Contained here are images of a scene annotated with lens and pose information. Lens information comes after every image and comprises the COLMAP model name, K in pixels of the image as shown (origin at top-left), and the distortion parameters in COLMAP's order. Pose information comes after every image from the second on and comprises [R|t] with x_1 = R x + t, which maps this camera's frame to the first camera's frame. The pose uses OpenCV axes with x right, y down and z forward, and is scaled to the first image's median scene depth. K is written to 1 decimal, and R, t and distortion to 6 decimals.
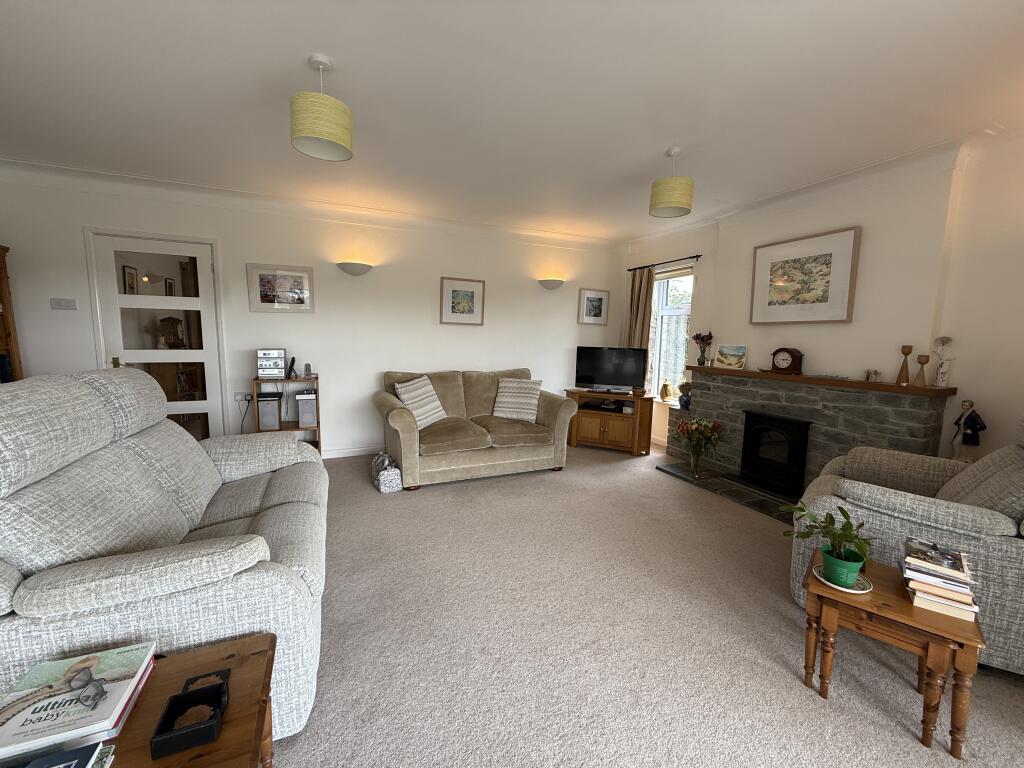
lens RADIAL K [[411.8, 0, 511.4], [0, 411.8, 385.4], [0, 0, 1]] dist [0.001304, 0.000505]
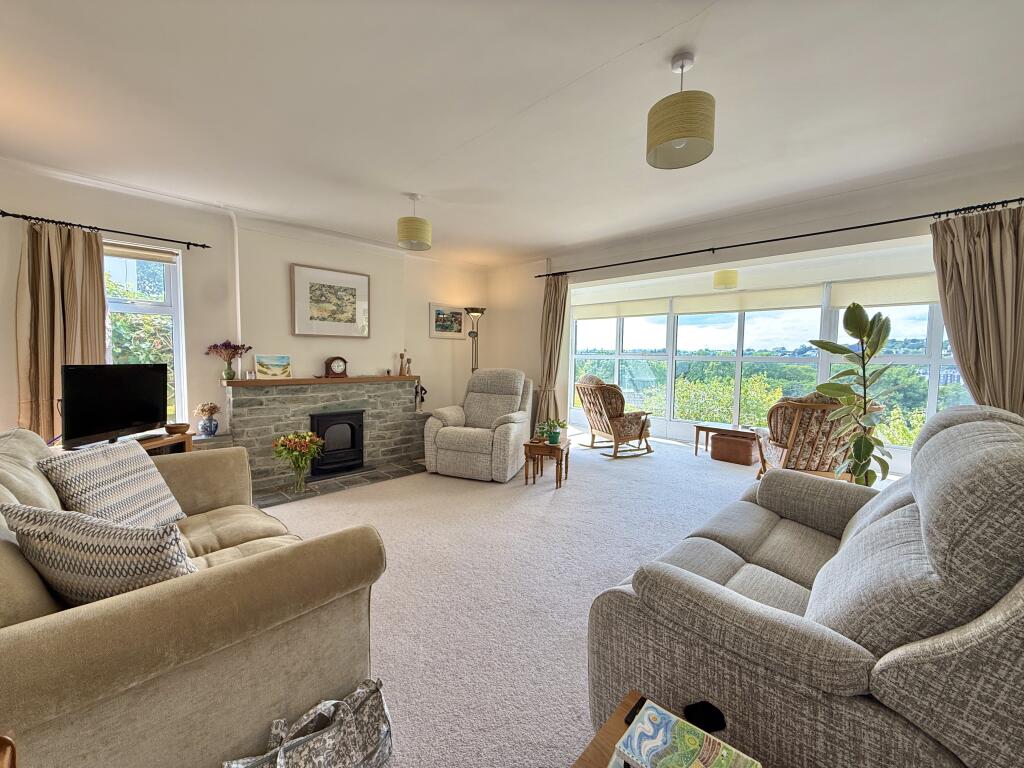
lens RADIAL K [[411.8, 0, 511.4], [0, 411.8, 381.4], [0, 0, 1]] dist [0.001304, 0.000505]
pose [[-0.368954, -0.099966, 0.924056, -0.672823], [0.077091, 0.987482, 0.137608, -0.145783], [-0.926245, 0.122008, -0.356629, 0.949988]]
